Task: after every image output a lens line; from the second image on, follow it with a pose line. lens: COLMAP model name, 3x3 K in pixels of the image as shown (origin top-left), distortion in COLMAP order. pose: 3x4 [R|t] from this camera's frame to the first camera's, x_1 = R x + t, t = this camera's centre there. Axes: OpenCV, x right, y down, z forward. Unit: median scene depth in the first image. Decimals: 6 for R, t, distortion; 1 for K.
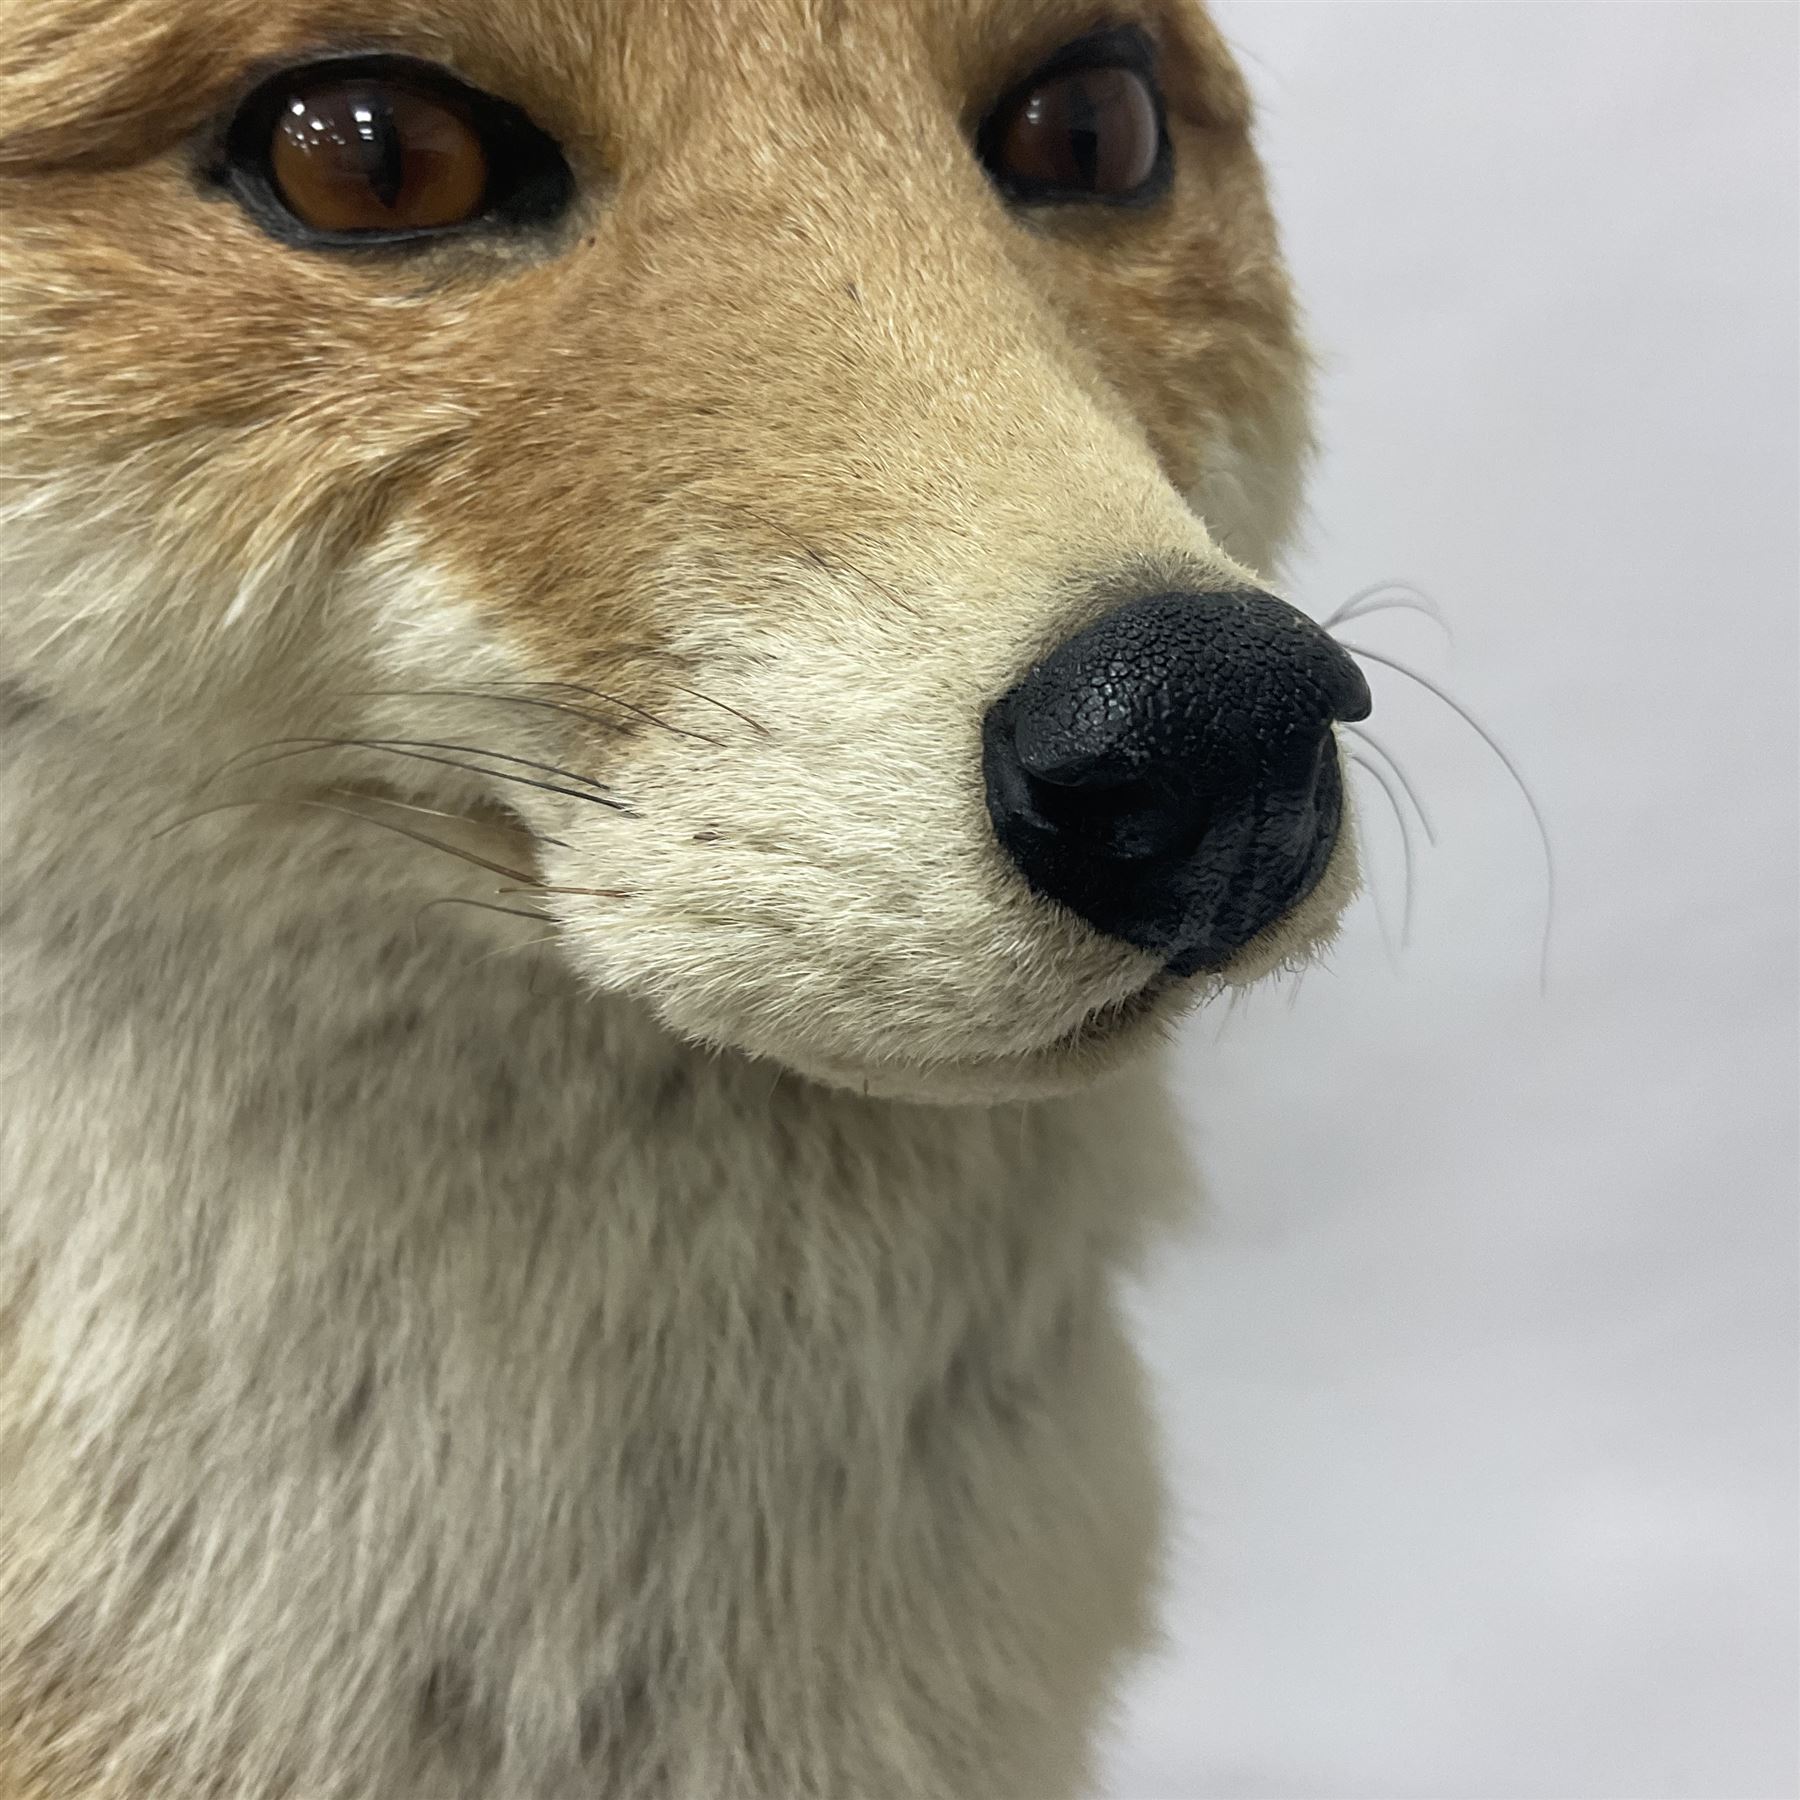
lens RADIAL K [[2030.3, 0, 888.3], [0, 2030.3, 892.3], [0, 0, 1]] dist [0.135713, -0.315050]
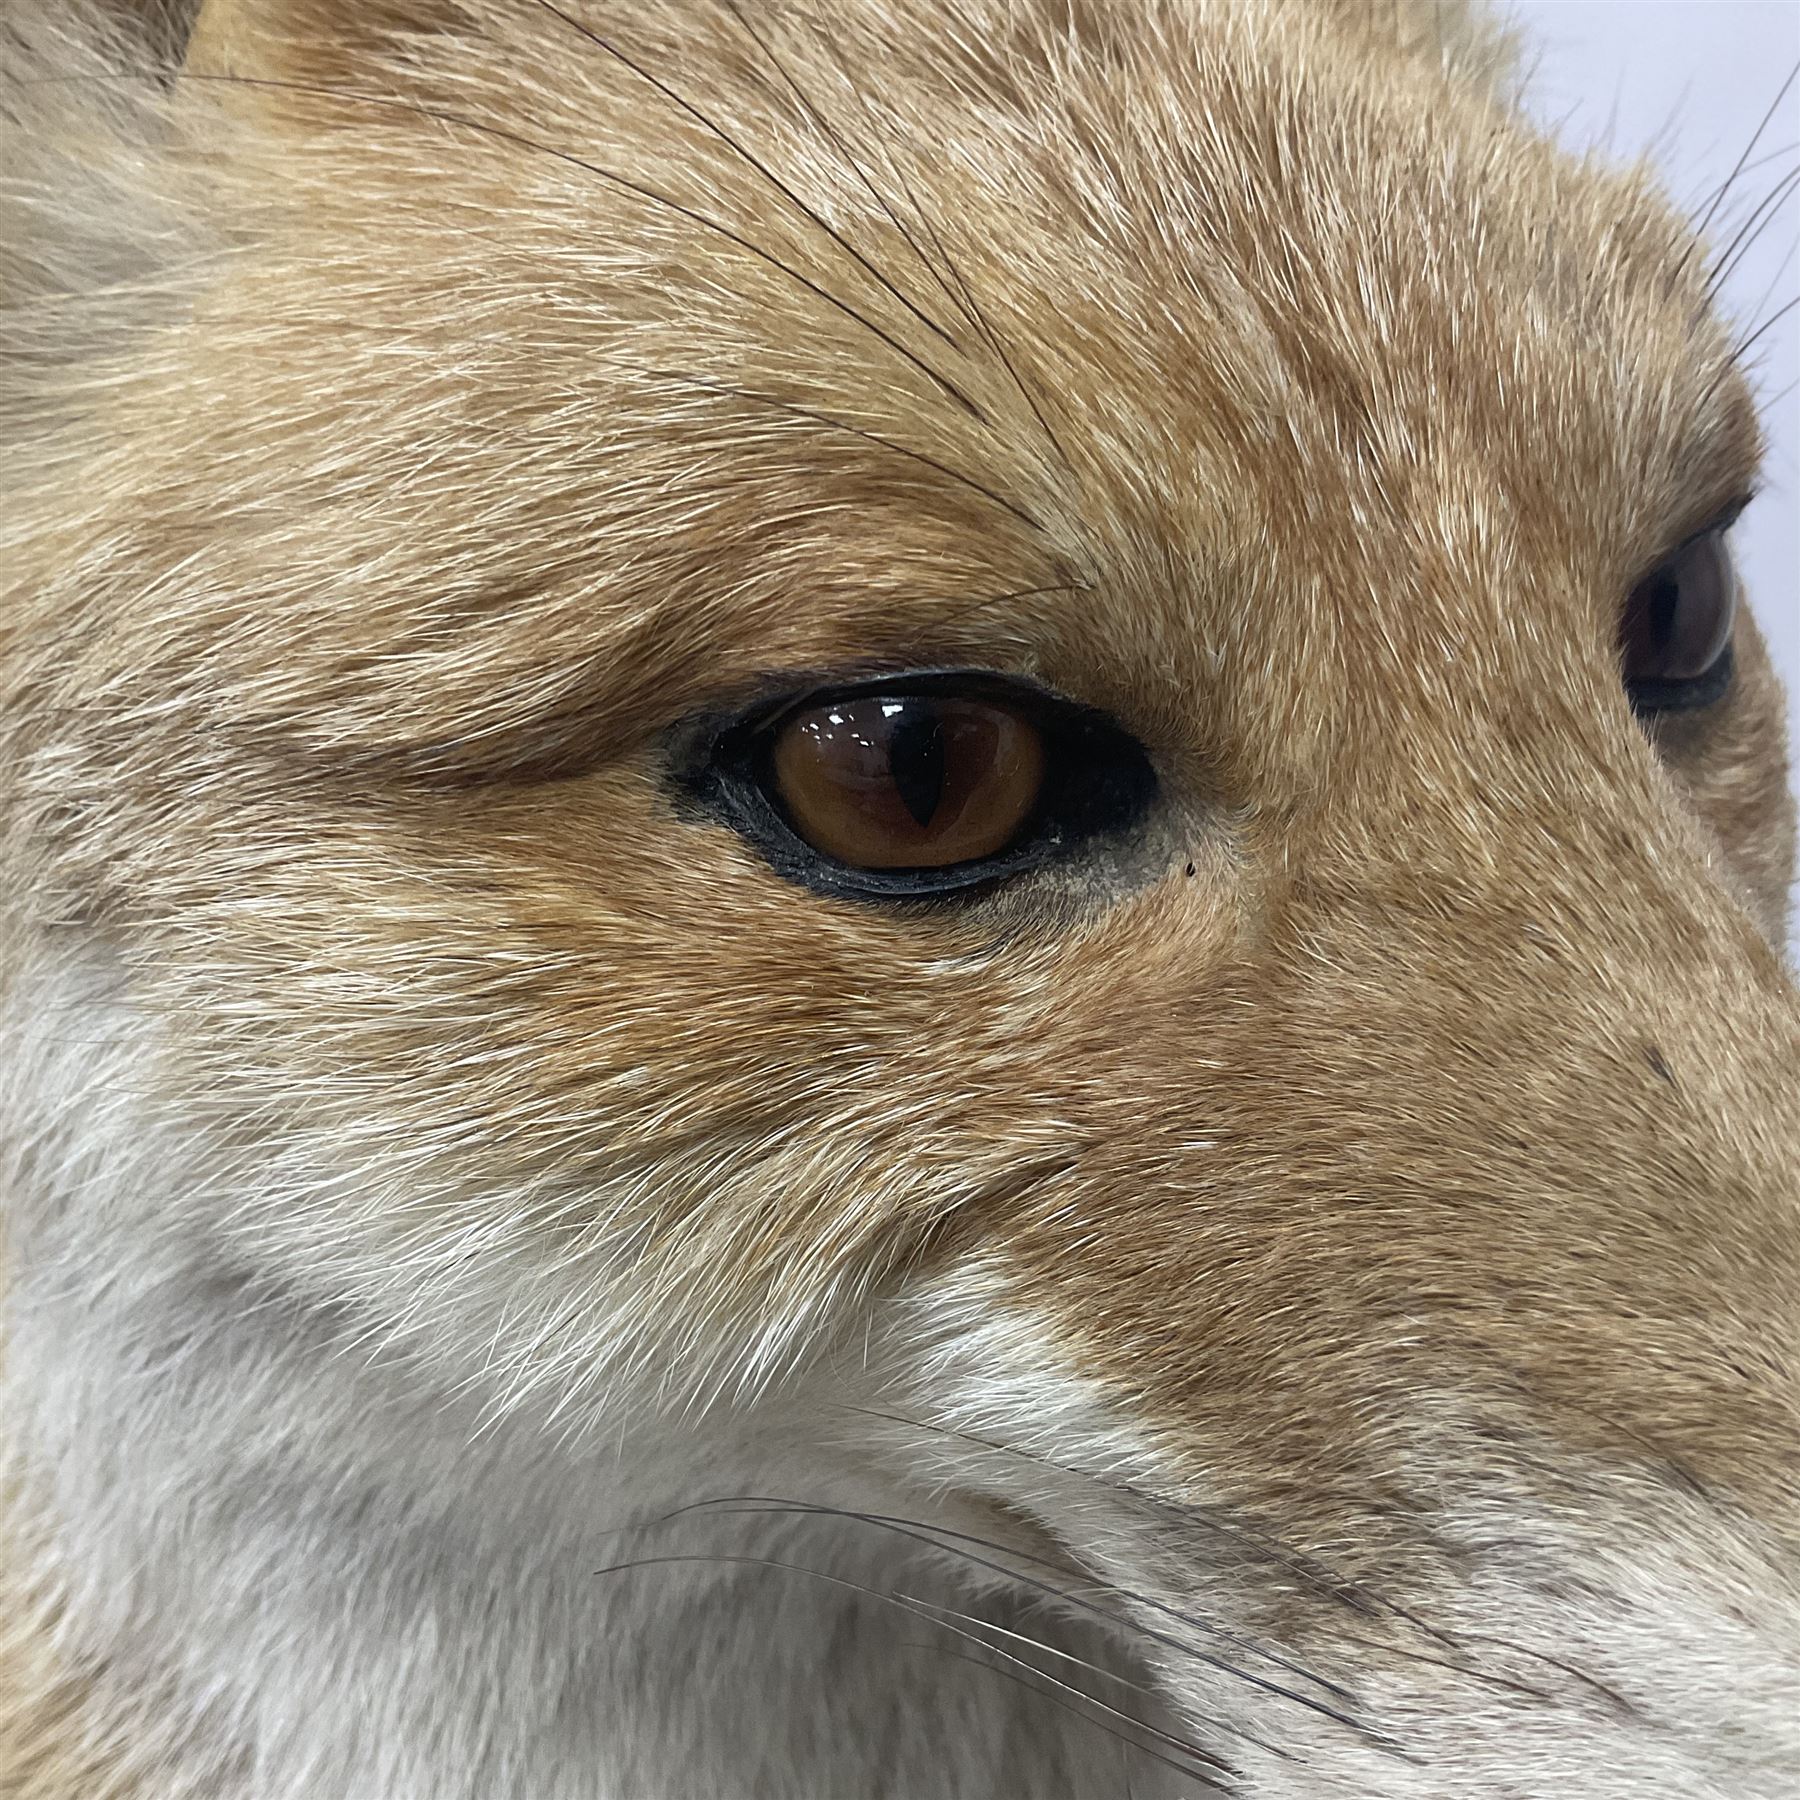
lens RADIAL K [[2030.3, 0, 888.3], [0, 2030.3, 892.3], [0, 0, 1]] dist [0.135713, -0.315050]
pose [[0.993992, -0.026320, 0.106245, -0.348701], [0.016149, 0.995300, 0.095479, -0.392367], [-0.108259, -0.093189, 0.989745, 0.241537]]
